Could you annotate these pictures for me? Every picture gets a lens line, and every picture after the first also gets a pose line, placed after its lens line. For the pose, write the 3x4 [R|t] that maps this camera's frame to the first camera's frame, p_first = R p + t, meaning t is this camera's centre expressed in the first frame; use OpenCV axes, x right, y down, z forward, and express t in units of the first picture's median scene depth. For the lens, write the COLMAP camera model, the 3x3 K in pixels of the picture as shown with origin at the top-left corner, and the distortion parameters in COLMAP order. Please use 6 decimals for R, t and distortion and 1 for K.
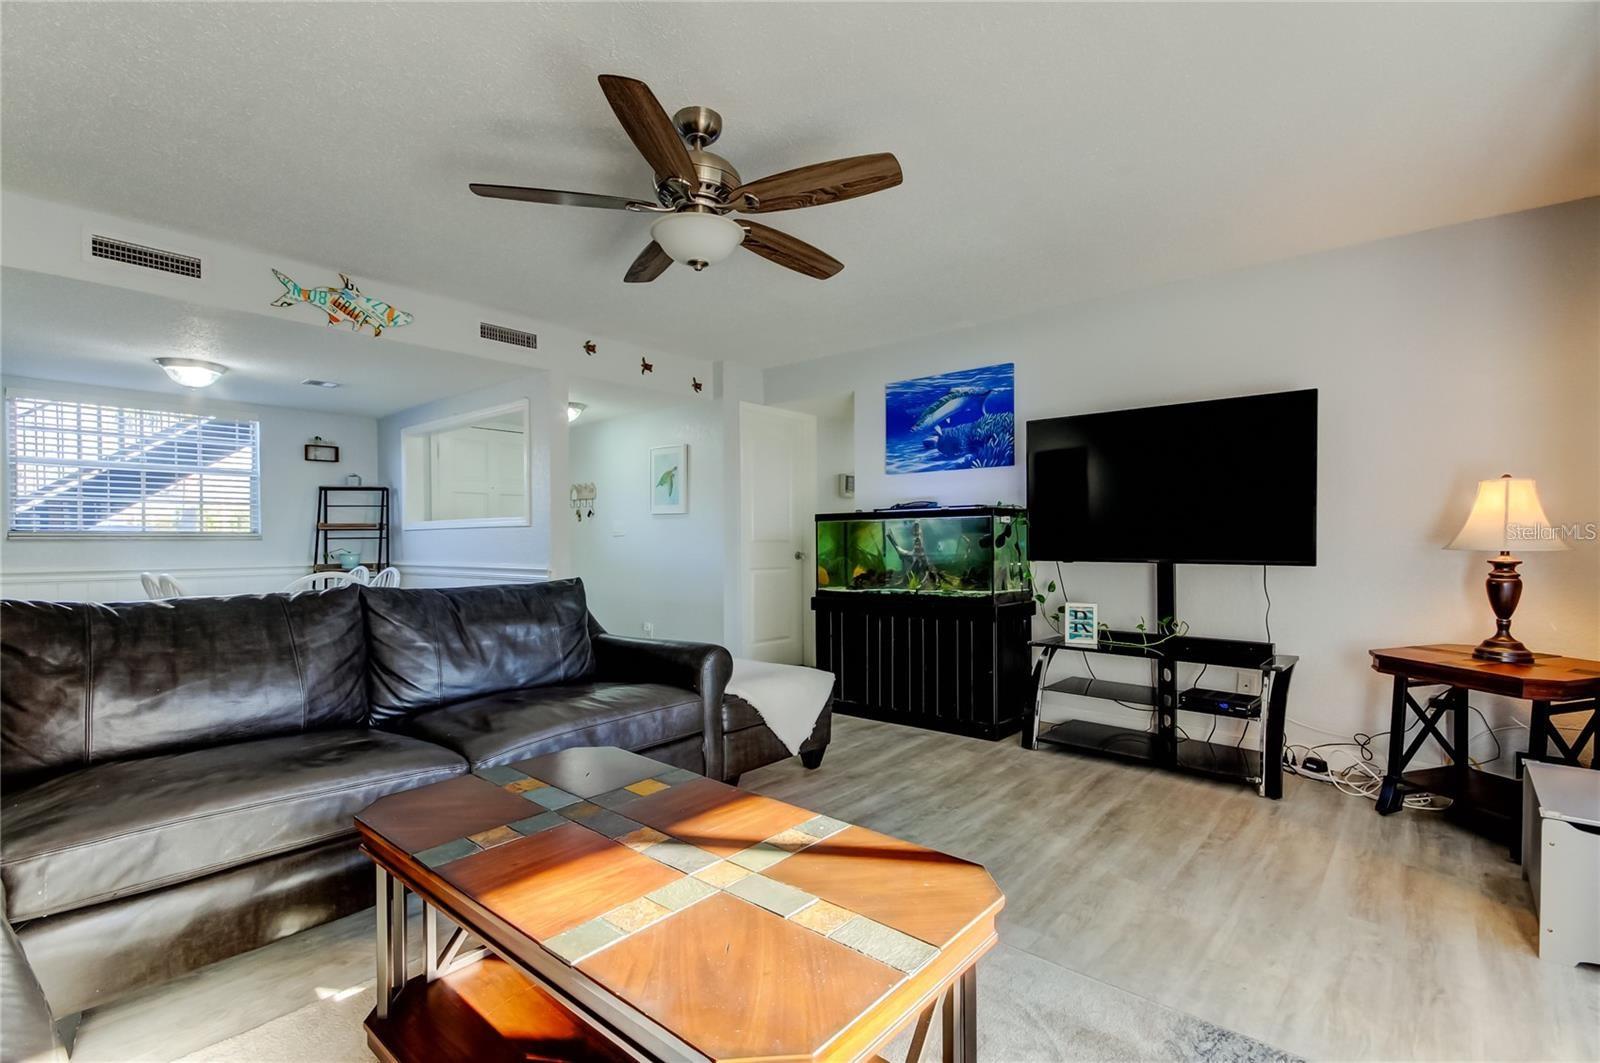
lens RADIAL K [[757.2, 0, 809.0], [0, 757.2, 556.4], [0, 0, 1]] dist [0.033476, -0.015076]
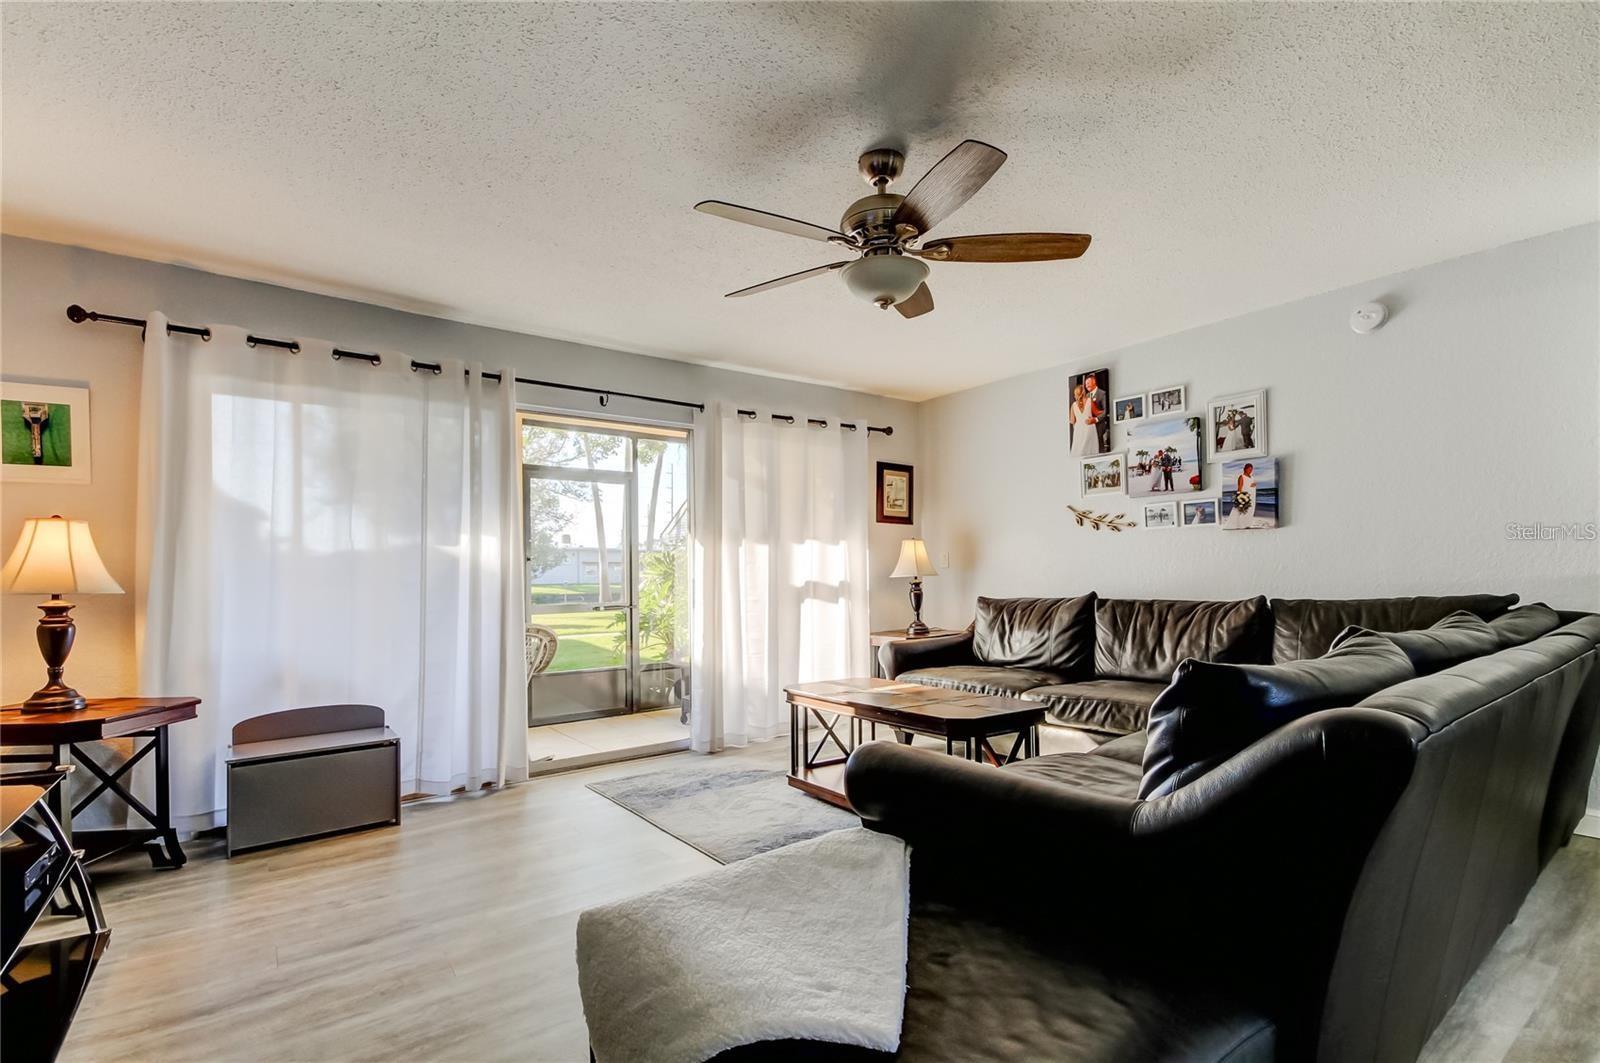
lens RADIAL K [[751.5, 0, 792.1], [0, 751.5, 568.2], [0, 0, 1]] dist [0.019185, -0.001125]
pose [[-0.966881, 0.014123, 0.254836, -0.161052], [0.019224, 0.999661, 0.017535, -0.028664], [-0.254502, 0.021853, -0.966825, 1.230697]]
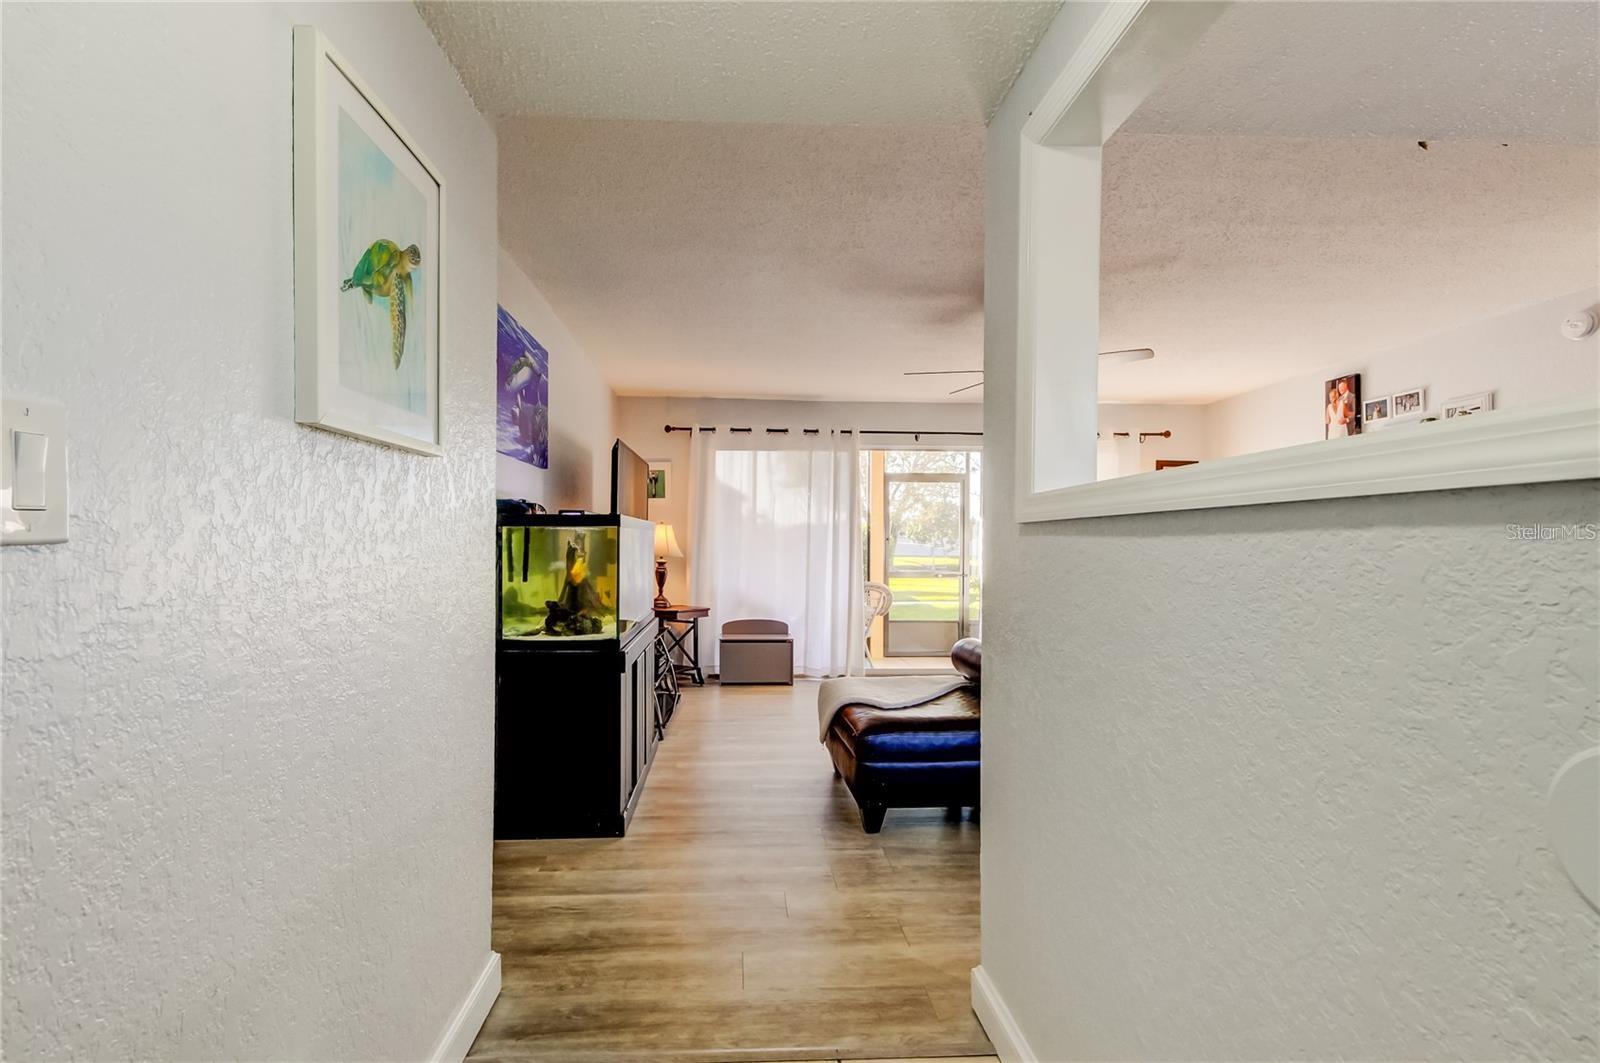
lens RADIAL K [[723.8, 0, 746.8], [0, 723.8, 546.9], [0, 0, 1]] dist [-0.000242, 0.000236]
pose [[-0.649640, -0.001265, 0.760241, -0.594563], [0.015302, 0.999774, 0.014739, -0.045130], [-0.760088, 0.021208, -0.649474, 1.570656]]
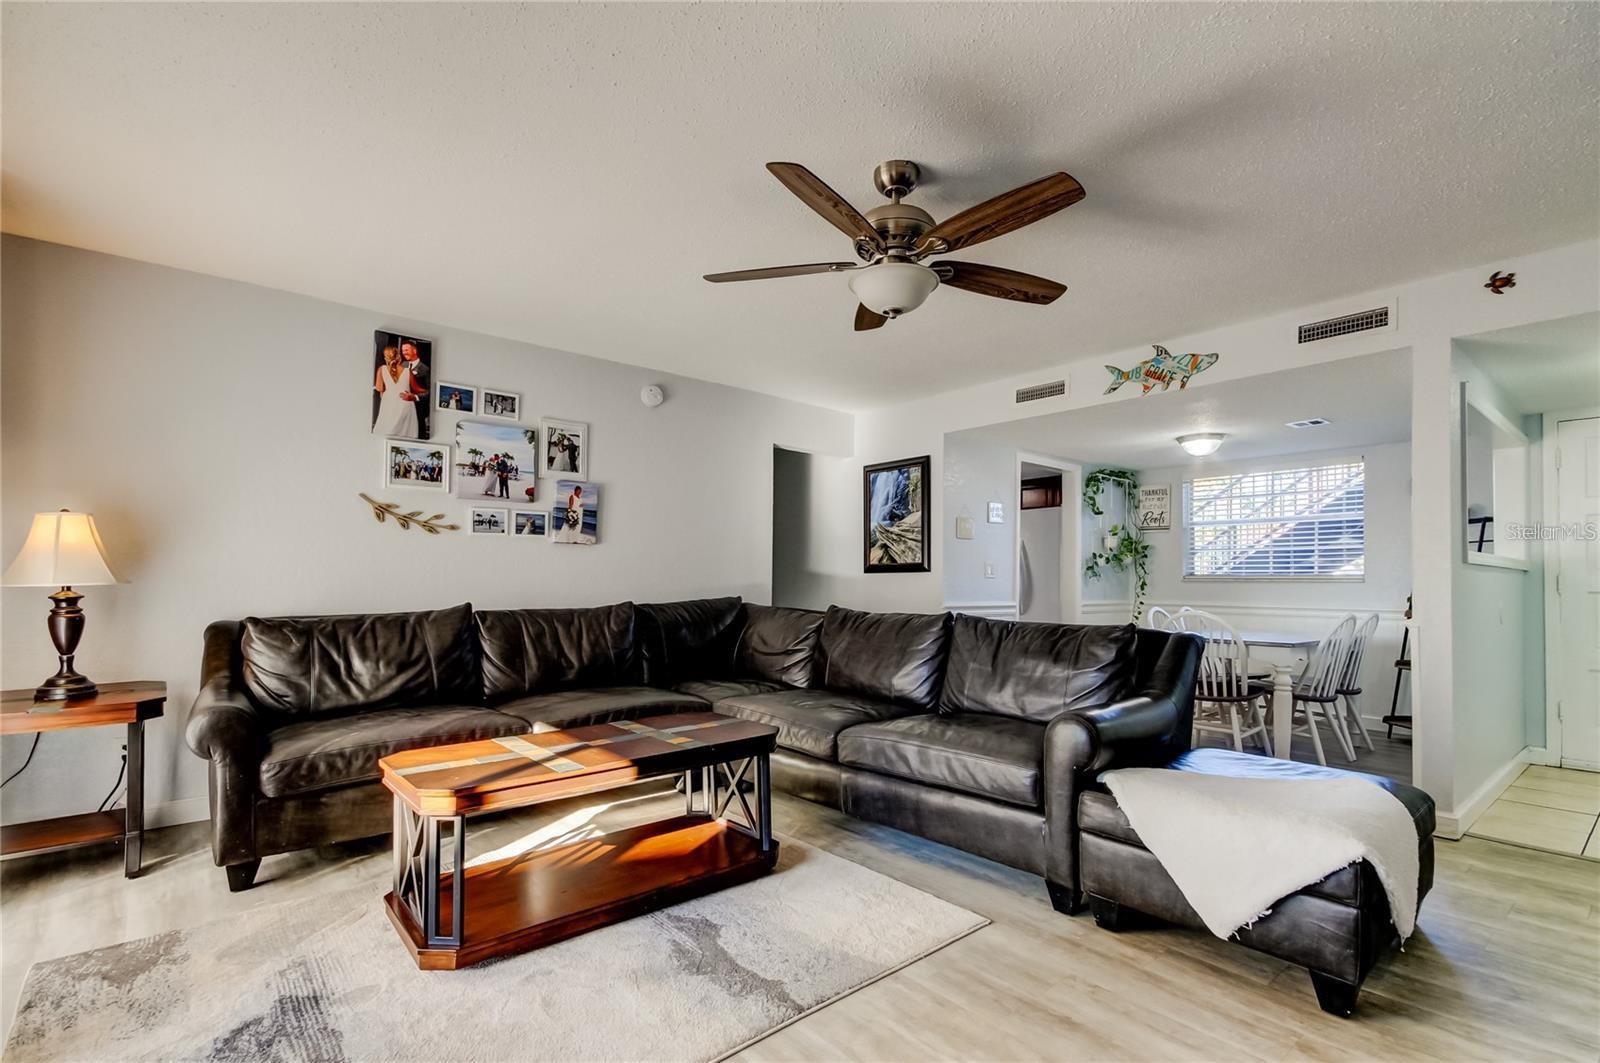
lens RADIAL K [[751.5, 0, 792.1], [0, 751.5, 568.2], [0, 0, 1]] dist [0.019185, -0.001125]
pose [[-0.179983, -0.017403, -0.983516, 0.541686], [-0.026762, 0.999560, -0.012789, -0.009474], [0.983306, 0.024019, -0.180369, 0.638514]]
